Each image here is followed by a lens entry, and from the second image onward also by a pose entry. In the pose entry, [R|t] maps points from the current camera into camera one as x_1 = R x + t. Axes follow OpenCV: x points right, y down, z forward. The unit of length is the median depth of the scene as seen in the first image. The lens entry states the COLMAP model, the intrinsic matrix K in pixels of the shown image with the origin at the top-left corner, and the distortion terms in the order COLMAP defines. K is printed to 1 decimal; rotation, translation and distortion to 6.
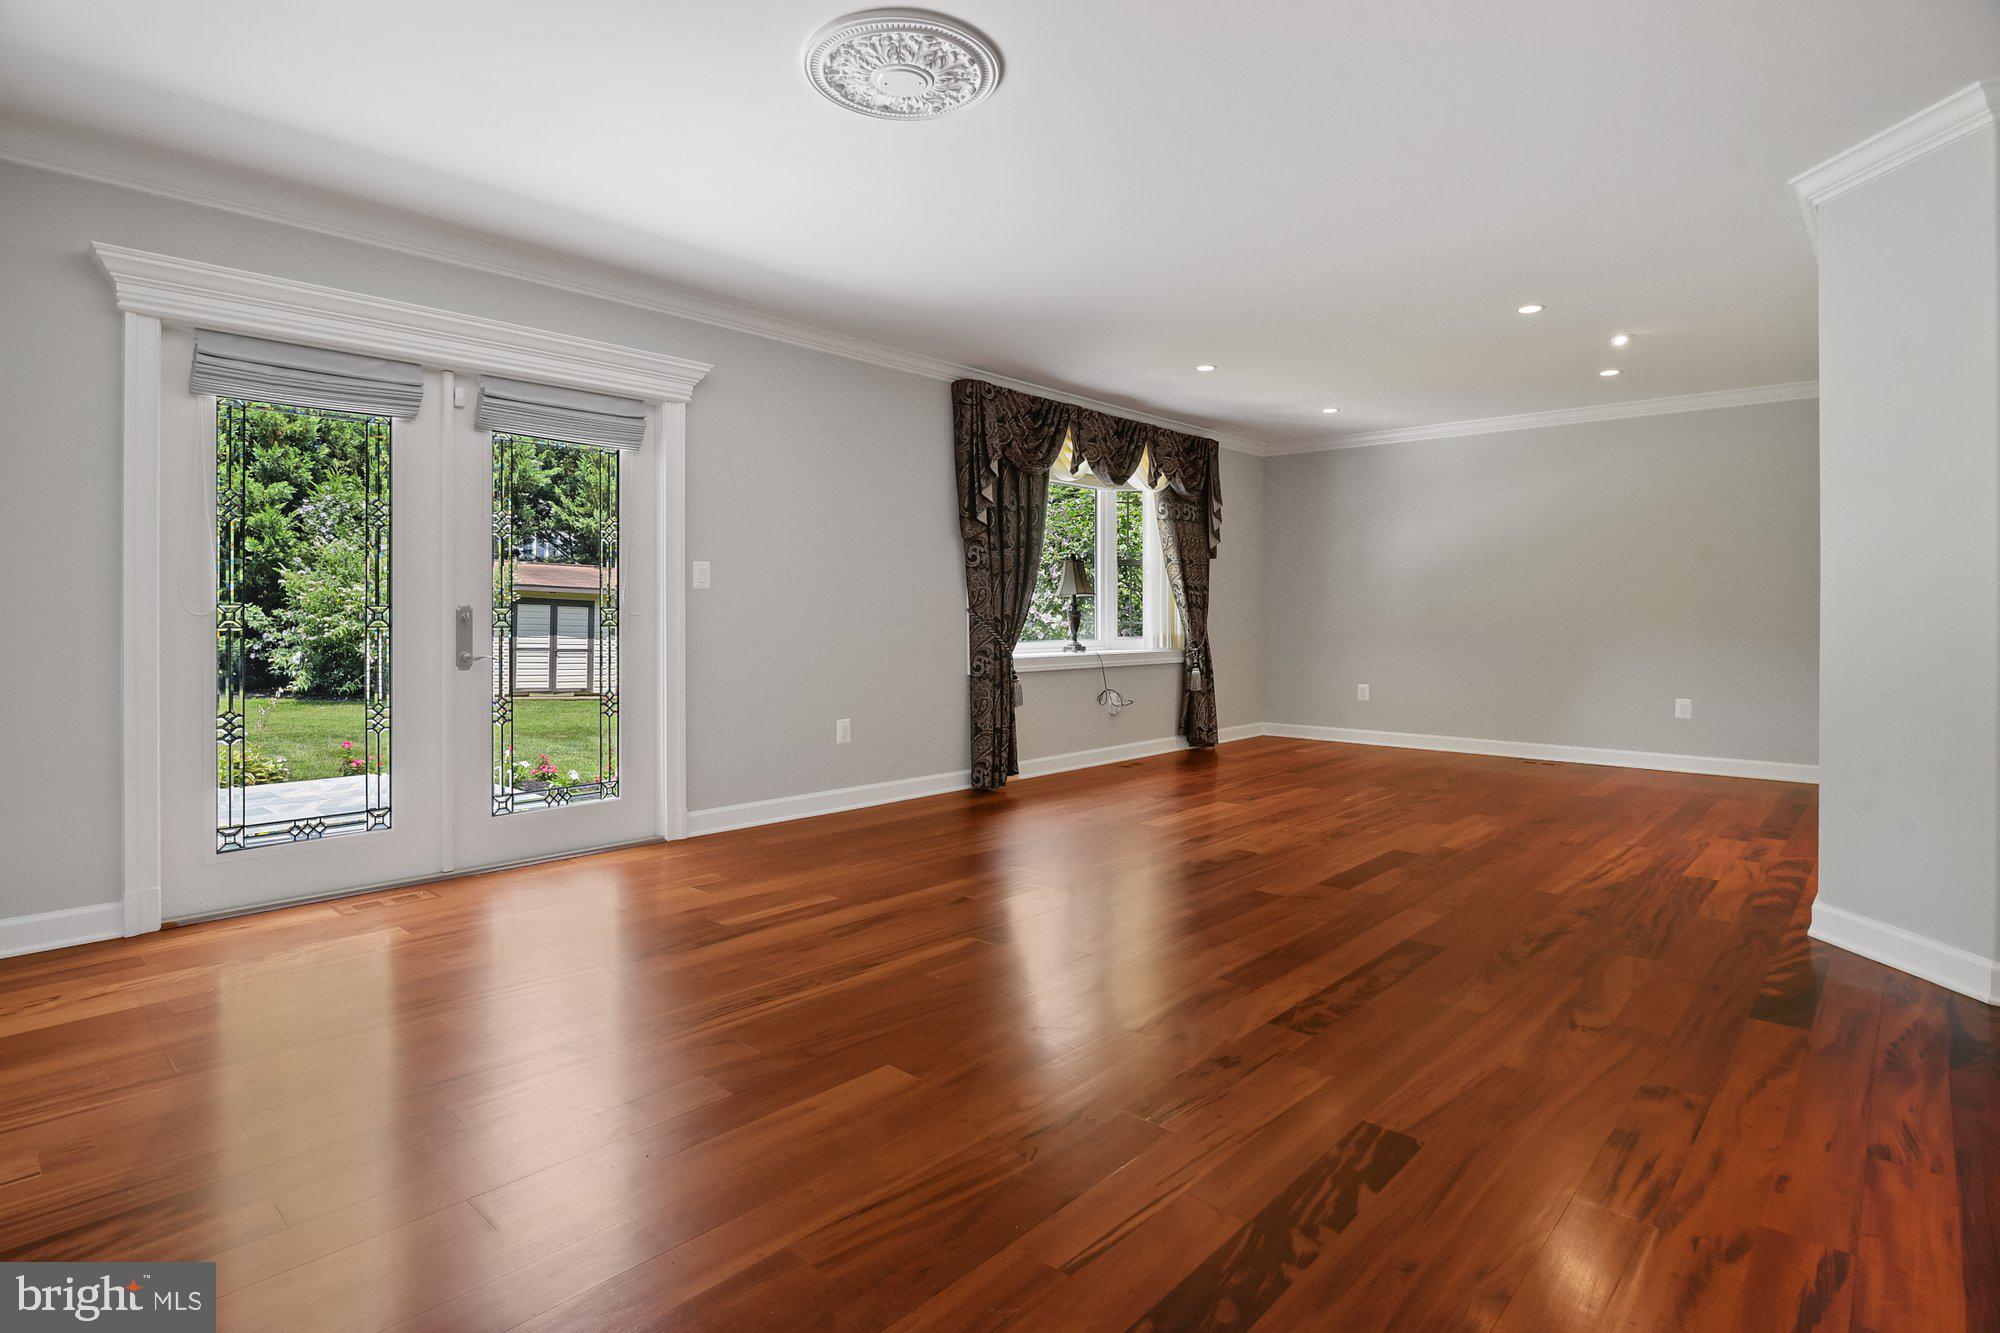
lens RADIAL K [[1015.1, 0, 942.6], [0, 1015.1, 620.8], [0, 0, 1]] dist [-0.016281, 0.000192]
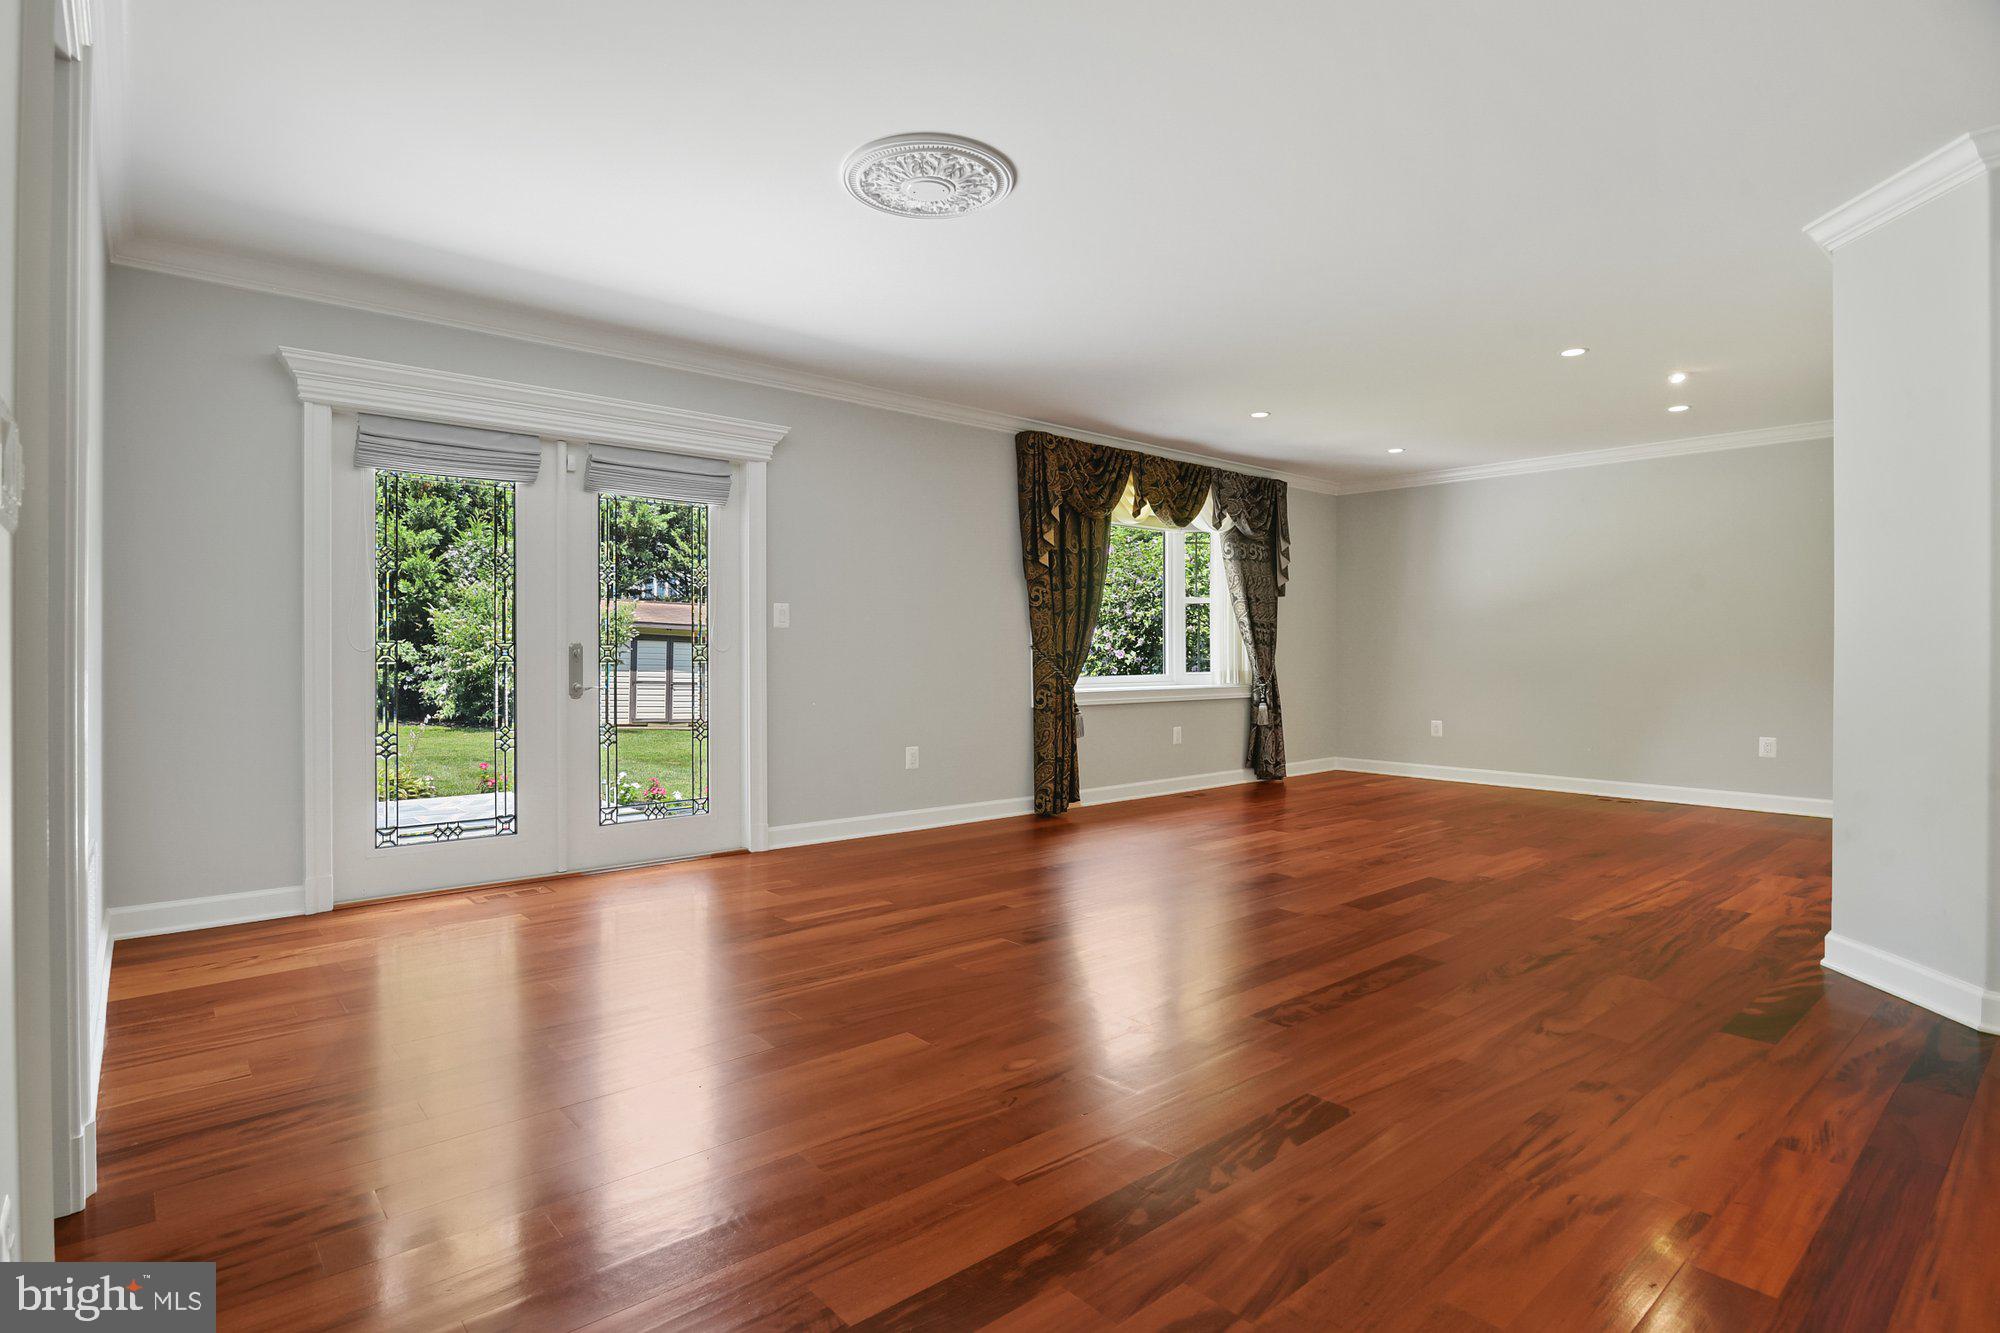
lens RADIAL K [[1000.9, 0, 931.9], [0, 1000.9, 663.2], [0, 0, 1]] dist [-0.012959, -0.000602]
pose [[0.993363, 0.002353, -0.114996, 0.053701], [-0.001594, 0.999976, 0.006691, -0.000084], [0.115009, -0.006464, 0.993343, -0.075674]]
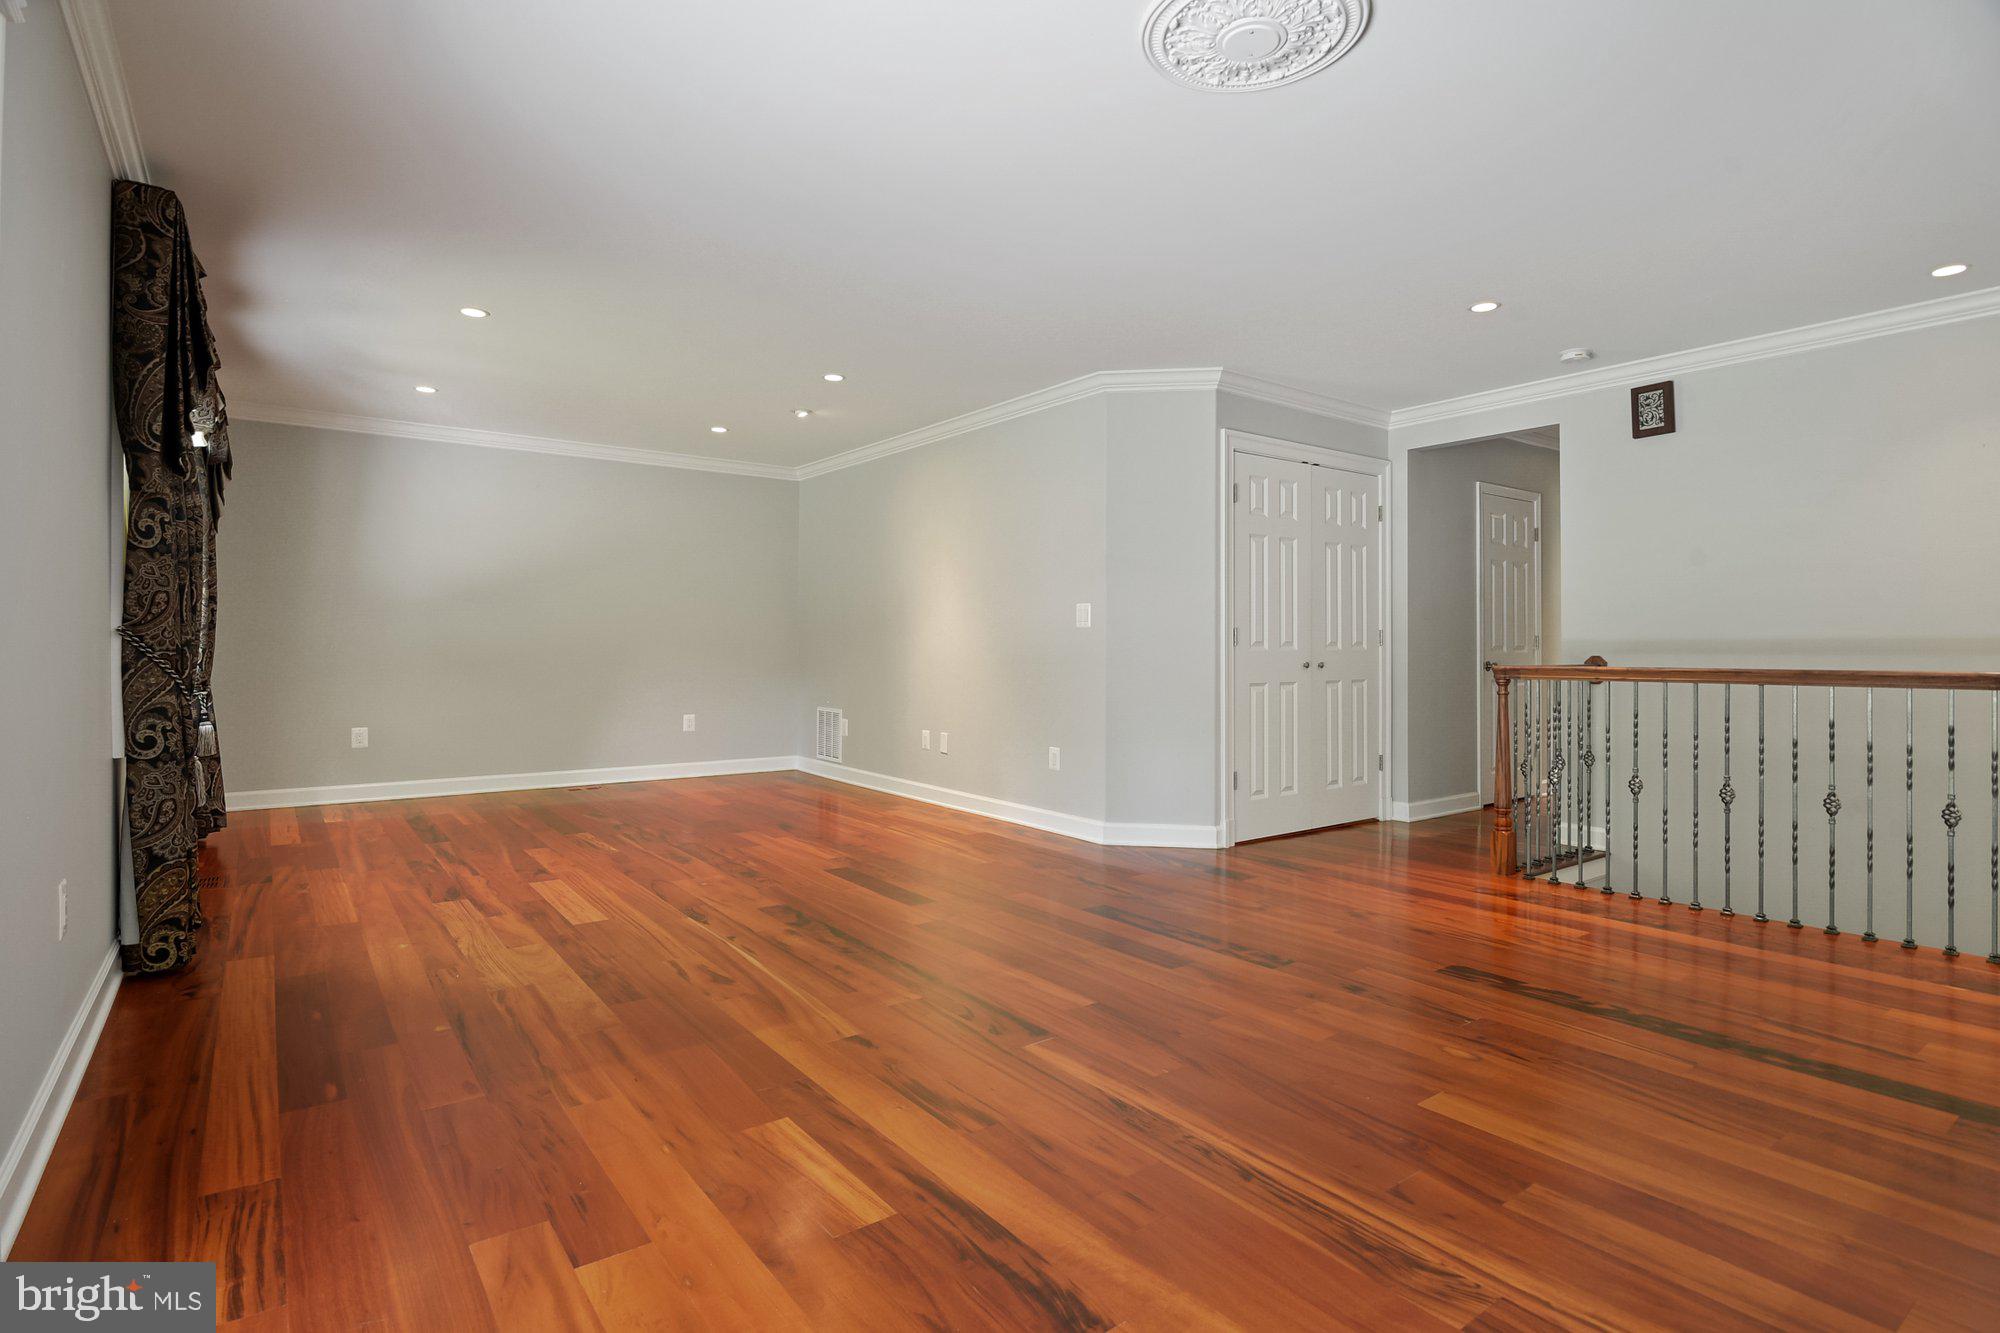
lens RADIAL K [[1019.8, 0, 1050.5], [0, 1019.8, 653.4], [0, 0, 1]] dist [-0.032501, -0.000448]
pose [[0.140580, -0.009361, 0.990025, -0.520746], [0.004712, 0.999950, 0.008786, -0.002080], [-0.990058, 0.003430, 0.140617, 0.597191]]
